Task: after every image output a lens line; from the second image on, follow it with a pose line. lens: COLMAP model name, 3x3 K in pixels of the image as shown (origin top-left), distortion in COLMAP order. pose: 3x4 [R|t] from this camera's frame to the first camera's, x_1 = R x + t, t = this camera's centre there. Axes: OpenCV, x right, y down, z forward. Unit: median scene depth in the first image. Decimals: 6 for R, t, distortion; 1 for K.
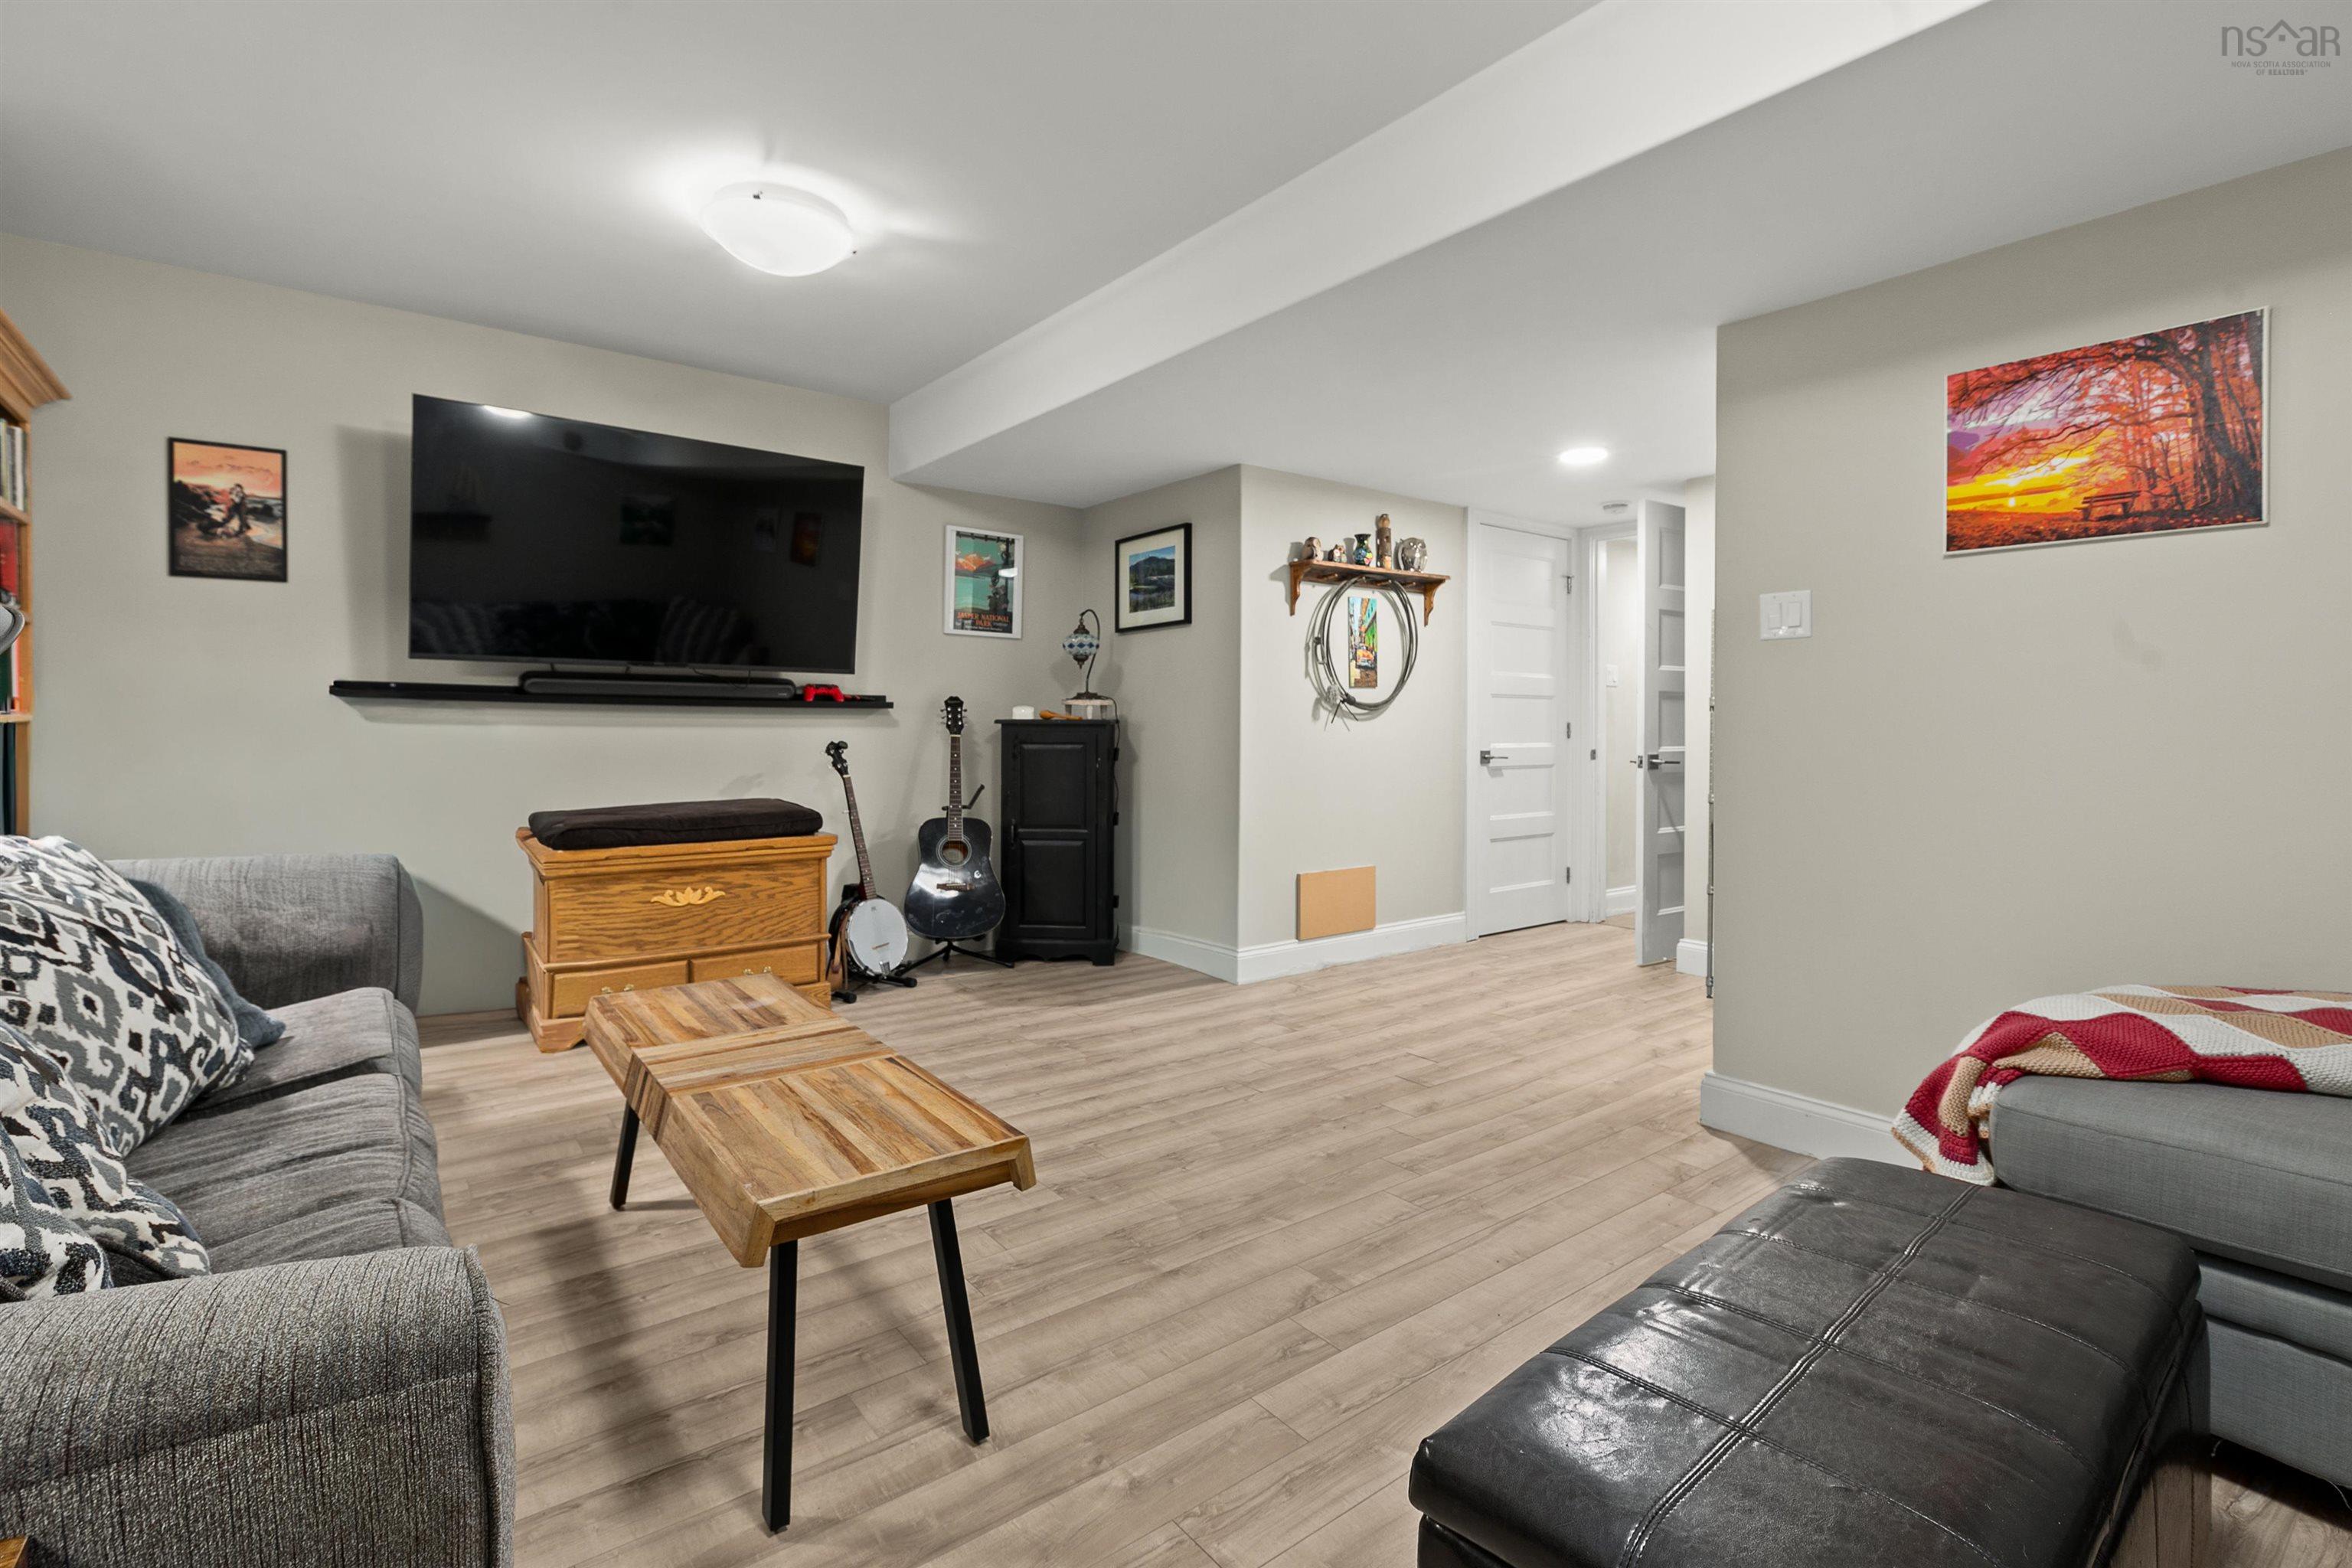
lens RADIAL K [[1083.1, 0, 1174.4], [0, 1083.1, 727.3], [0, 0, 1]] dist [0.008262, 0.002765]
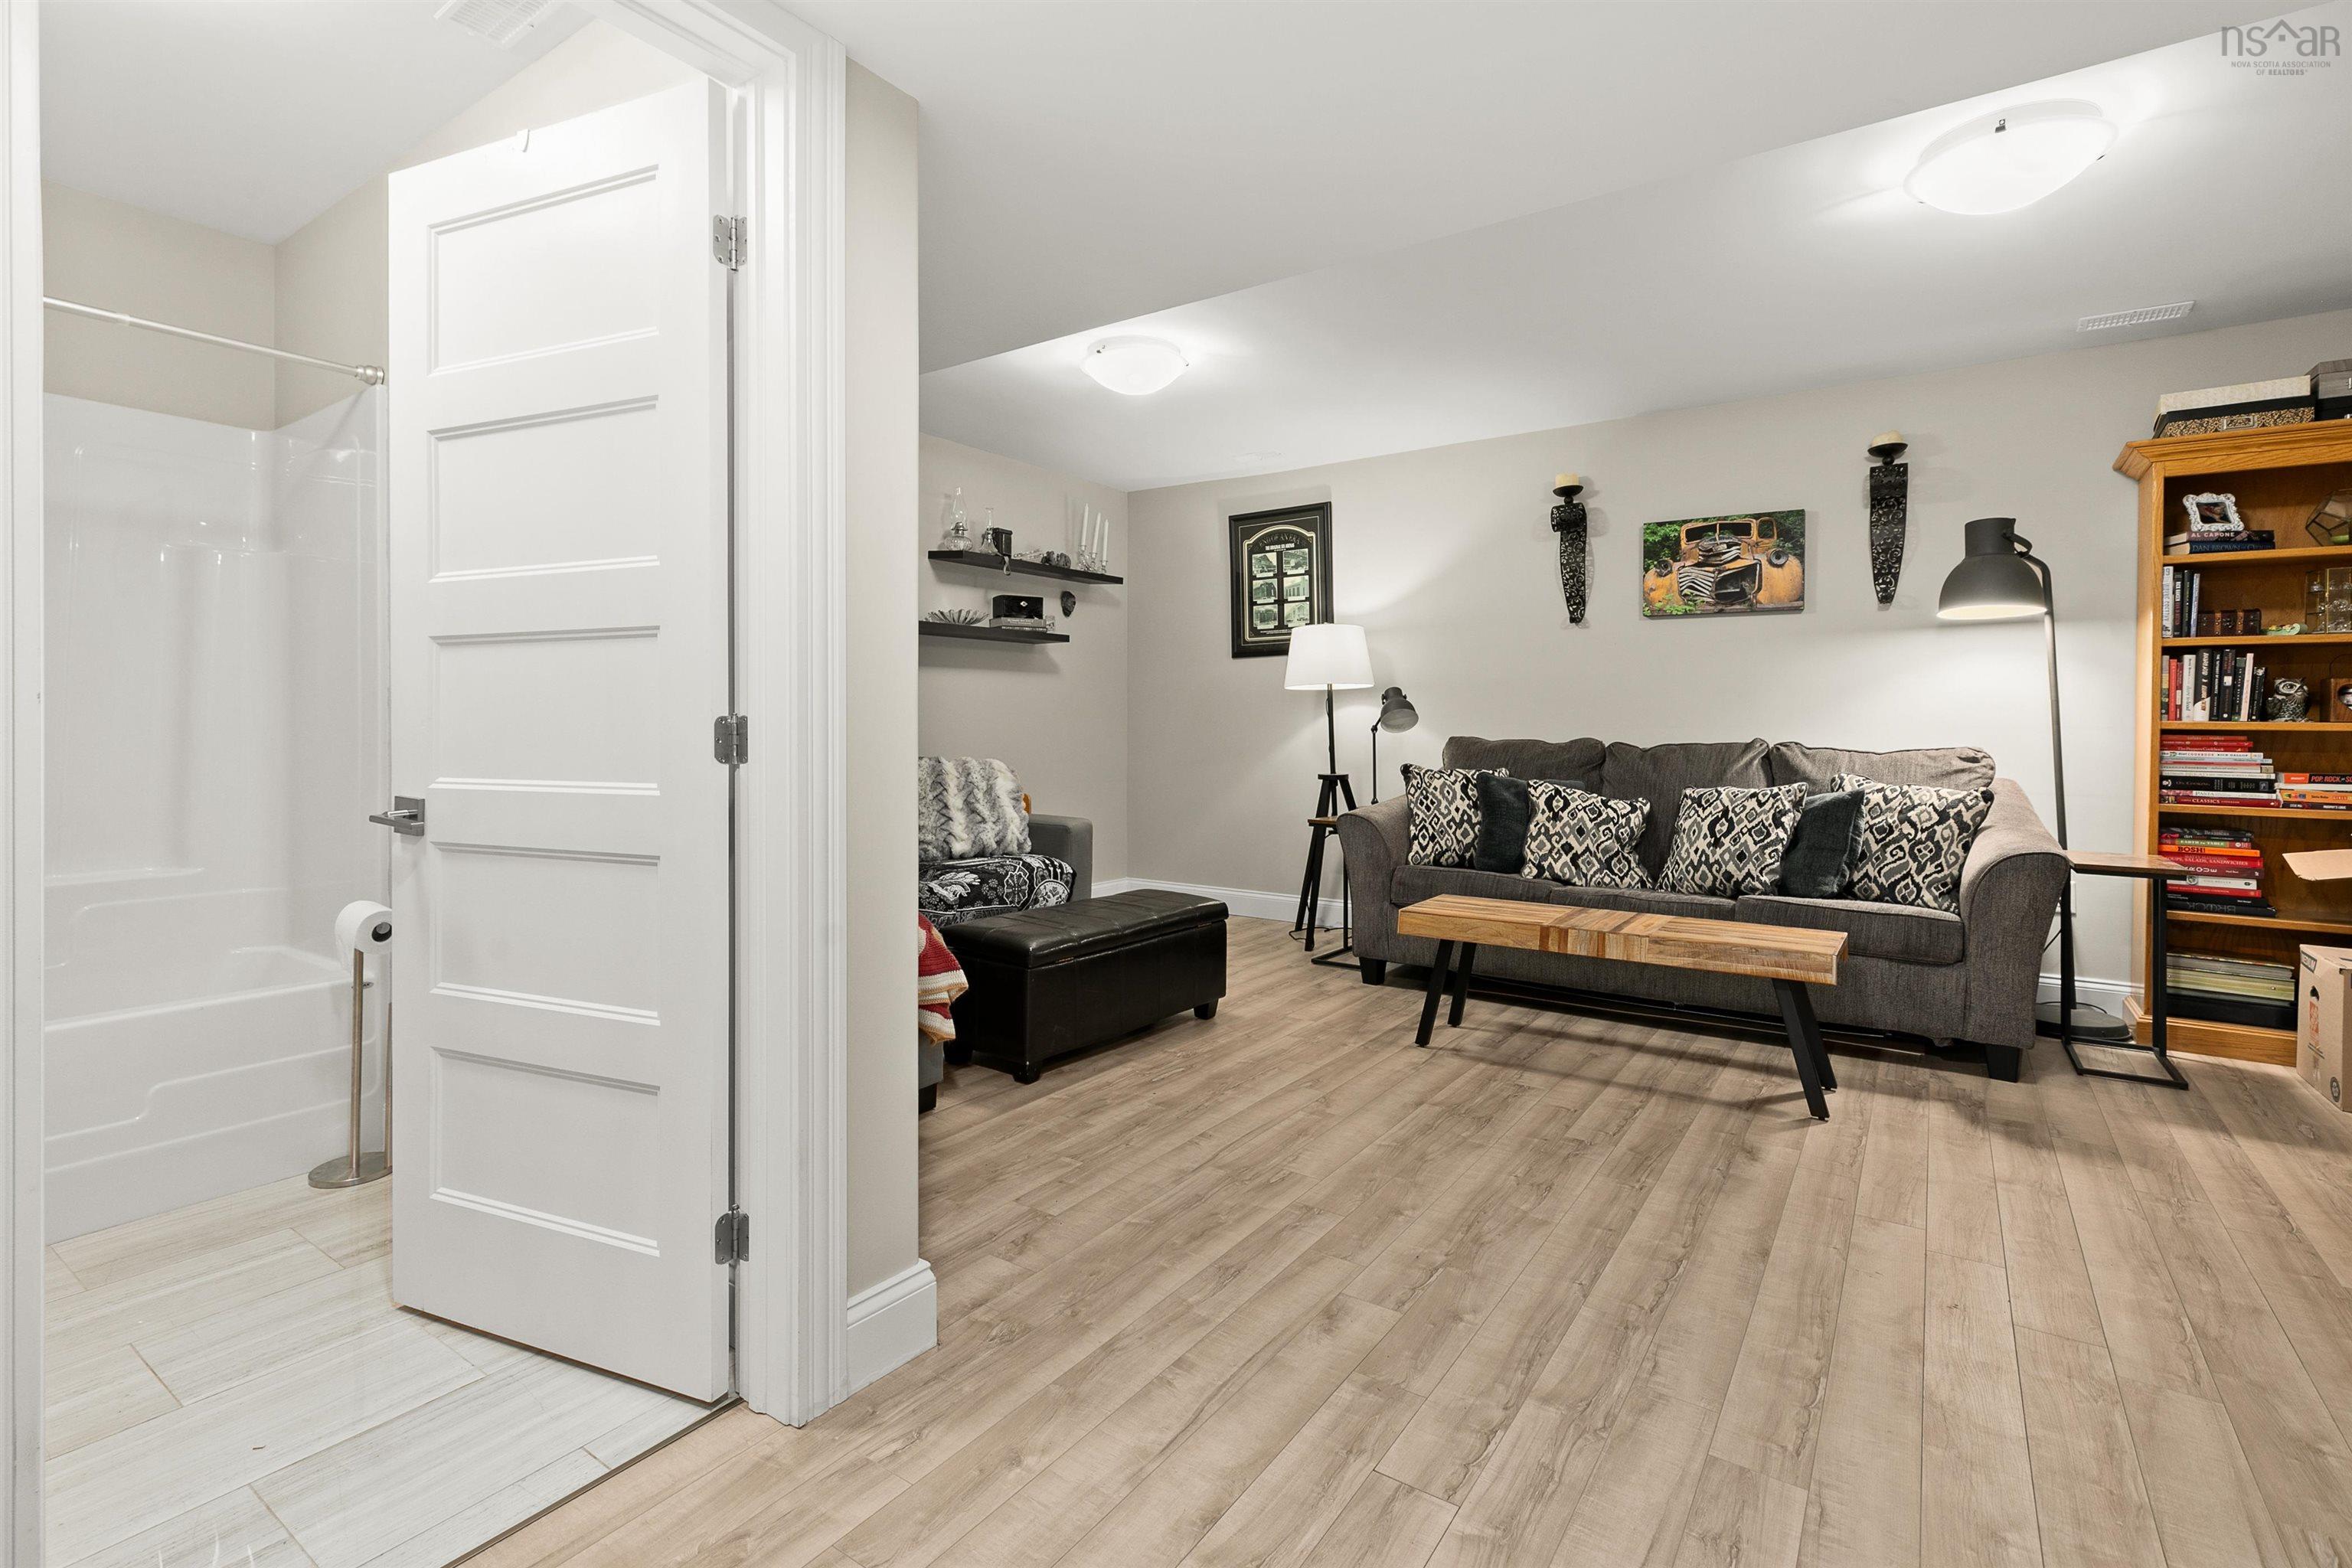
lens RADIAL K [[1083.1, 0, 1175.3], [0, 1083.1, 727.2], [0, 0, 1]] dist [0.008262, 0.002765]
pose [[-0.953990, -0.009797, -0.299678, 0.687675], [-0.013548, 0.999854, 0.010442, -0.013055], [0.299532, 0.014021, -0.953983, 2.086667]]
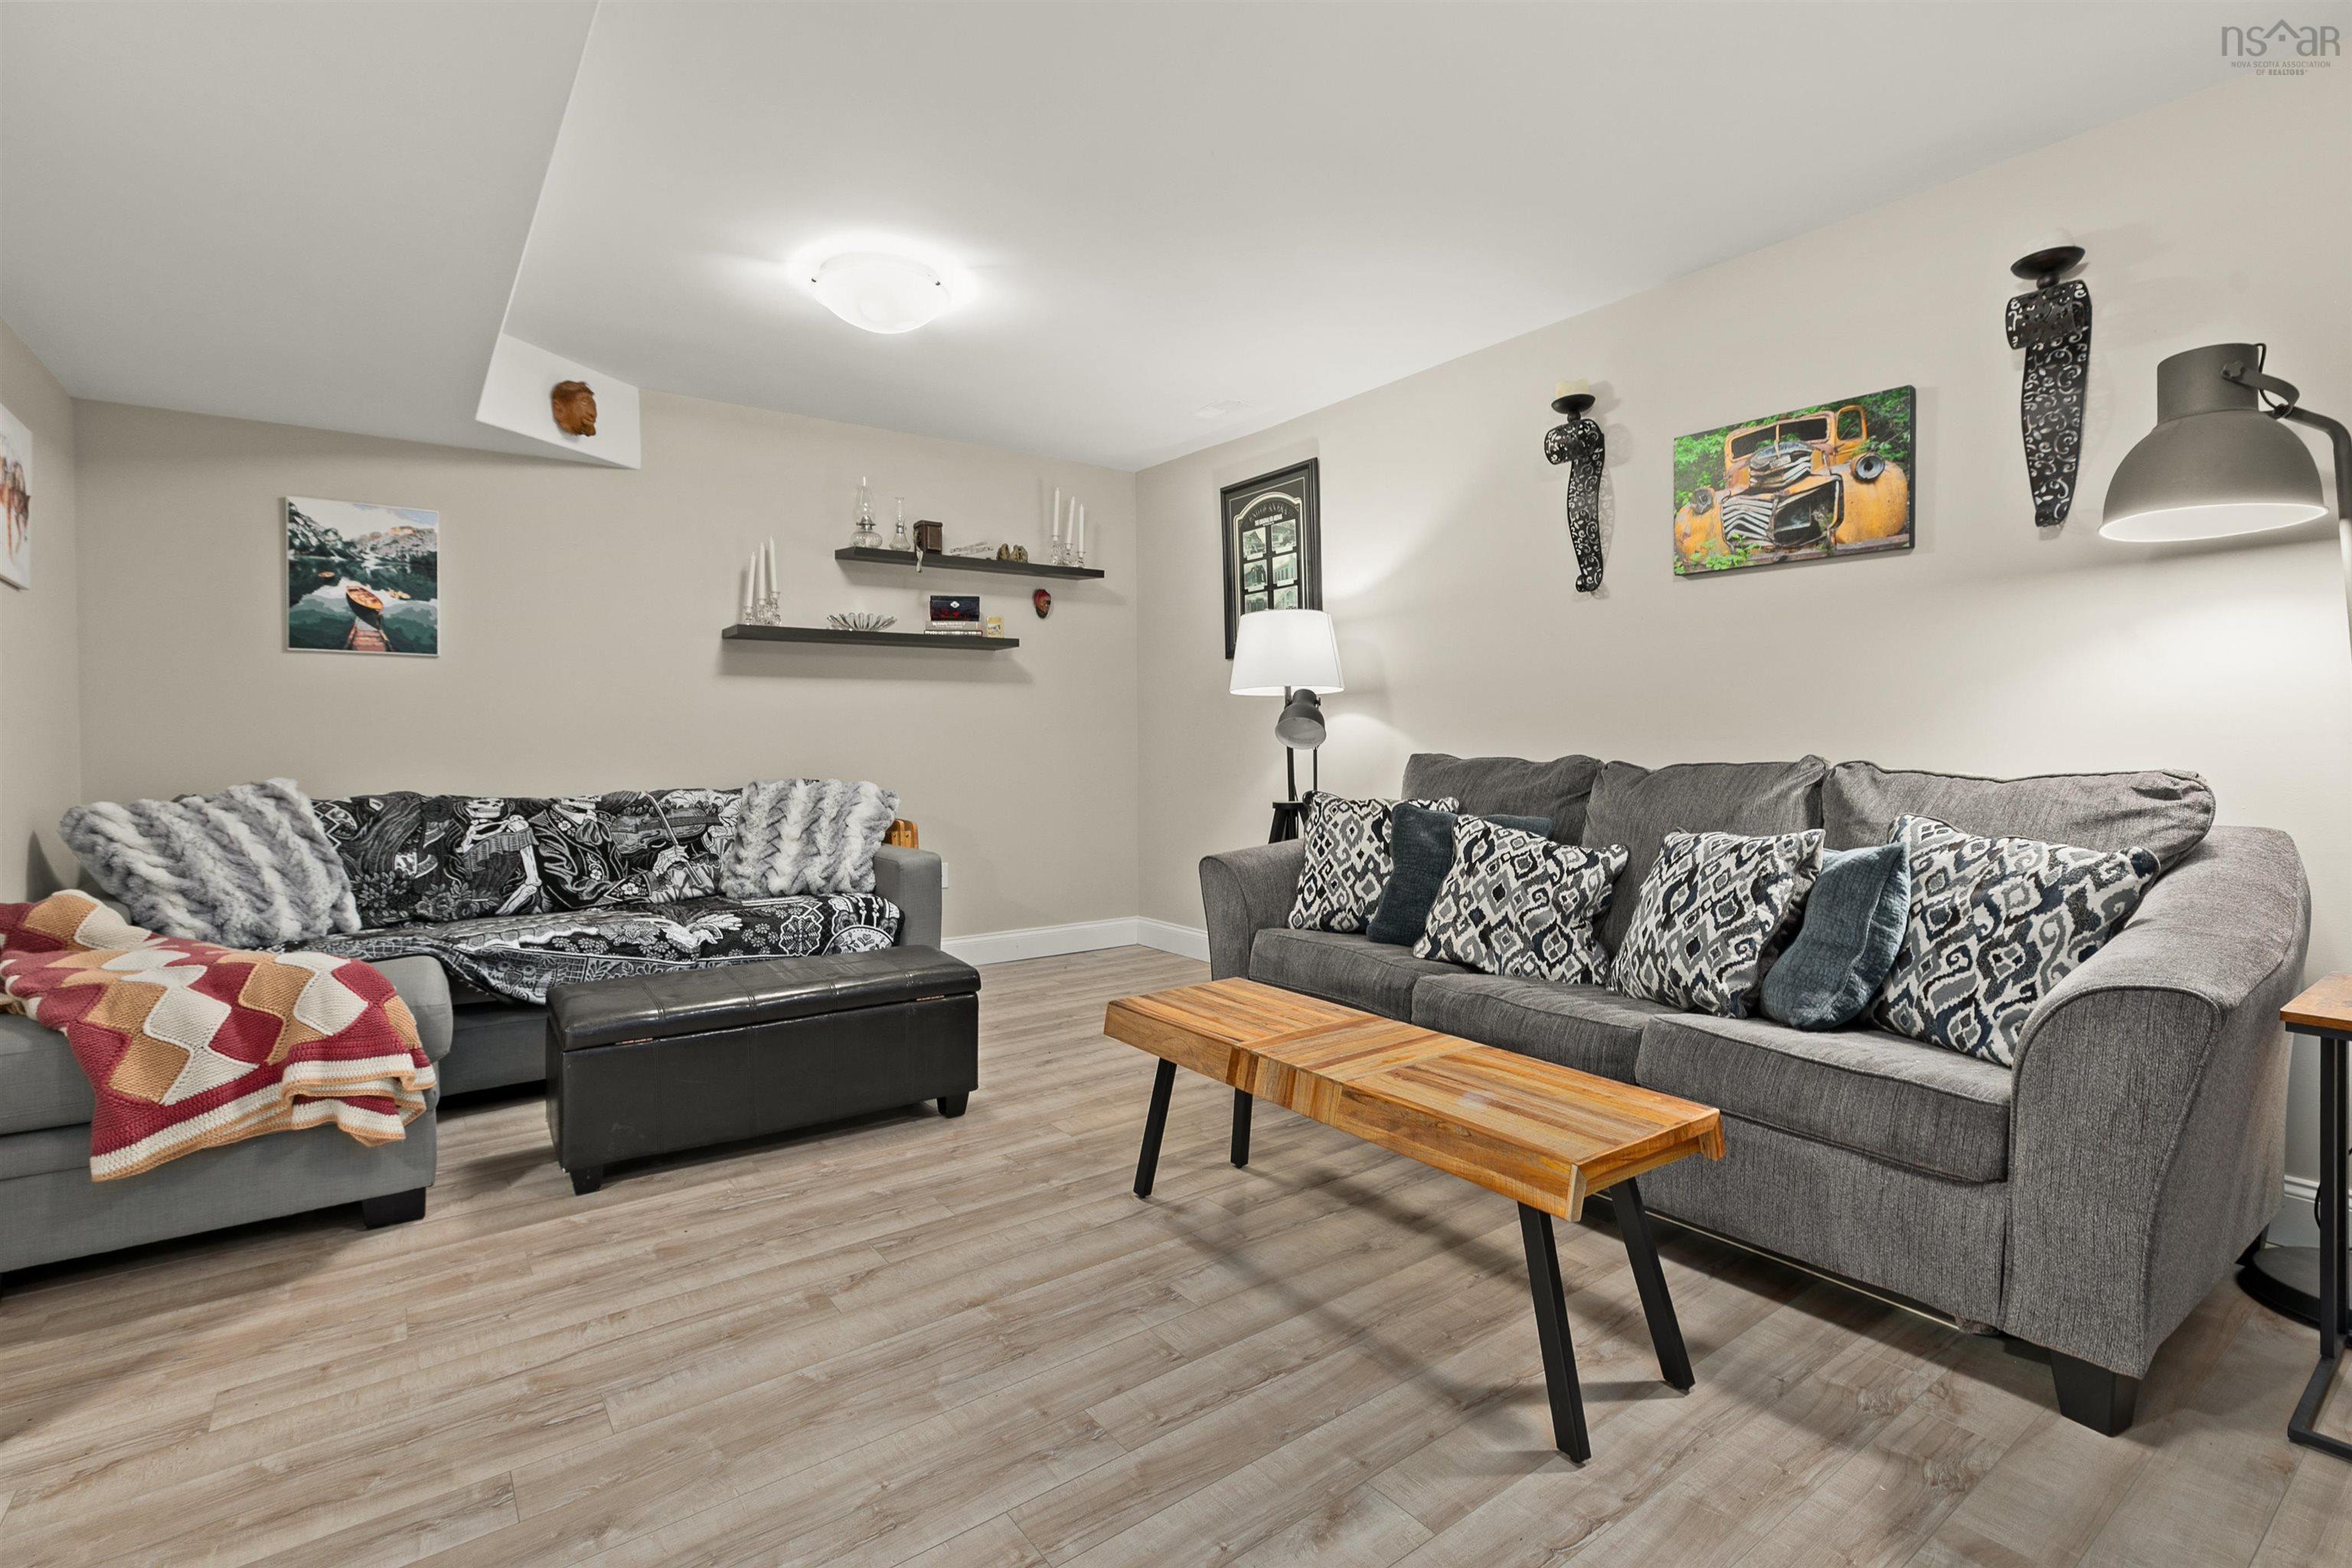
lens RADIAL K [[1083.1, 0, 1171.0], [0, 1083.1, 743.1], [0, 0, 1]] dist [0.008262, 0.002765]
pose [[-0.999618, -0.002536, 0.027538, -0.186511], [-0.002181, 0.999914, 0.012920, -0.014876], [-0.027568, 0.012855, -0.999537, 1.795934]]
